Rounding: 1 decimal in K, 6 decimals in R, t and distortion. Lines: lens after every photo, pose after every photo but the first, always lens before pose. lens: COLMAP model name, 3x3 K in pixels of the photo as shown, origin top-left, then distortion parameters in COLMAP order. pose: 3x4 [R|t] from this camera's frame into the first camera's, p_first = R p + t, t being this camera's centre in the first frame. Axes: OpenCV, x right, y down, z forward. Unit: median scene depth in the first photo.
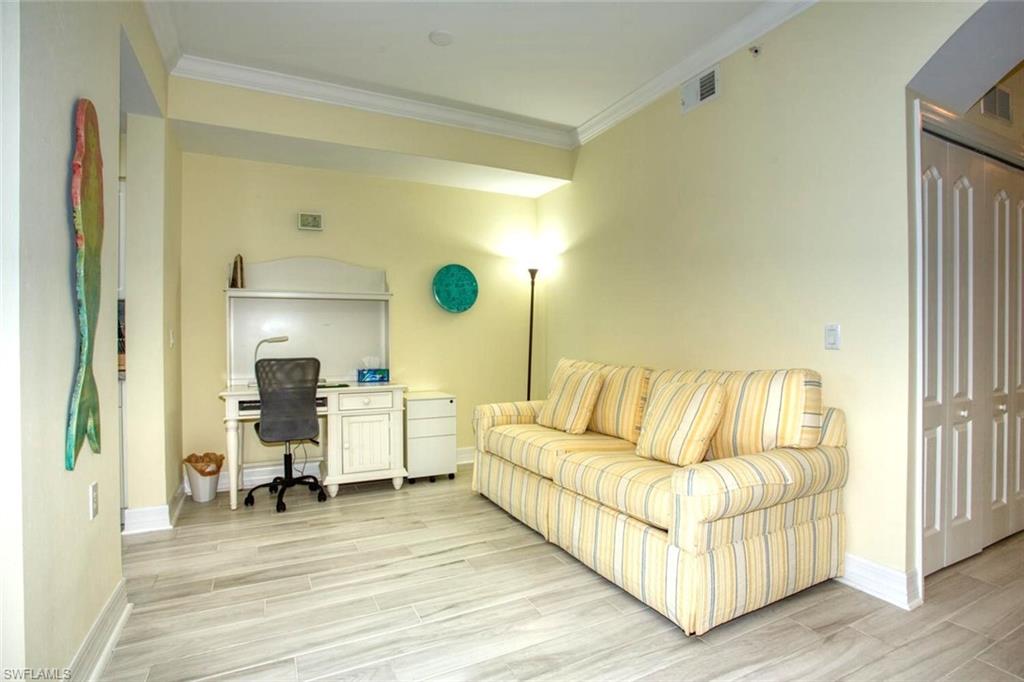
lens RADIAL K [[504.6, 0, 512.0], [0, 504.6, 341.0], [0, 0, 1]] dist [-0.071868, 0.027391]
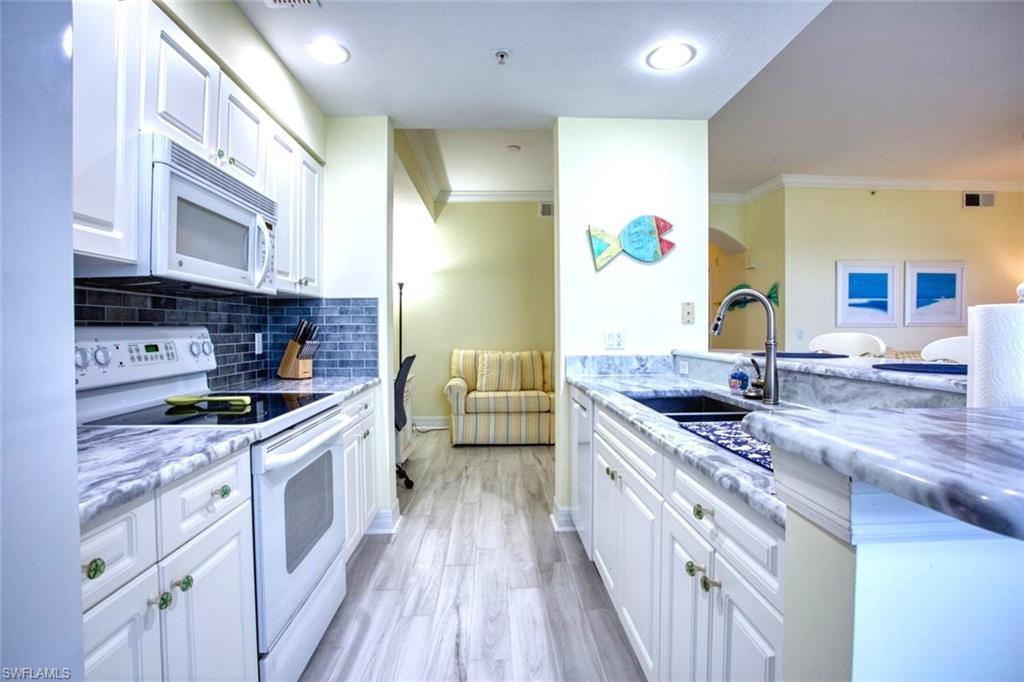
lens RADIAL K [[504.6, 0, 512.0], [0, 504.6, 341.0], [0, 0, 1]] dist [-0.071868, 0.027391]
pose [[0.368877, -0.018871, 0.929286, -1.549718], [0.012177, 0.999806, 0.015470, -0.013238], [-0.929398, 0.005610, 0.369036, 0.370448]]
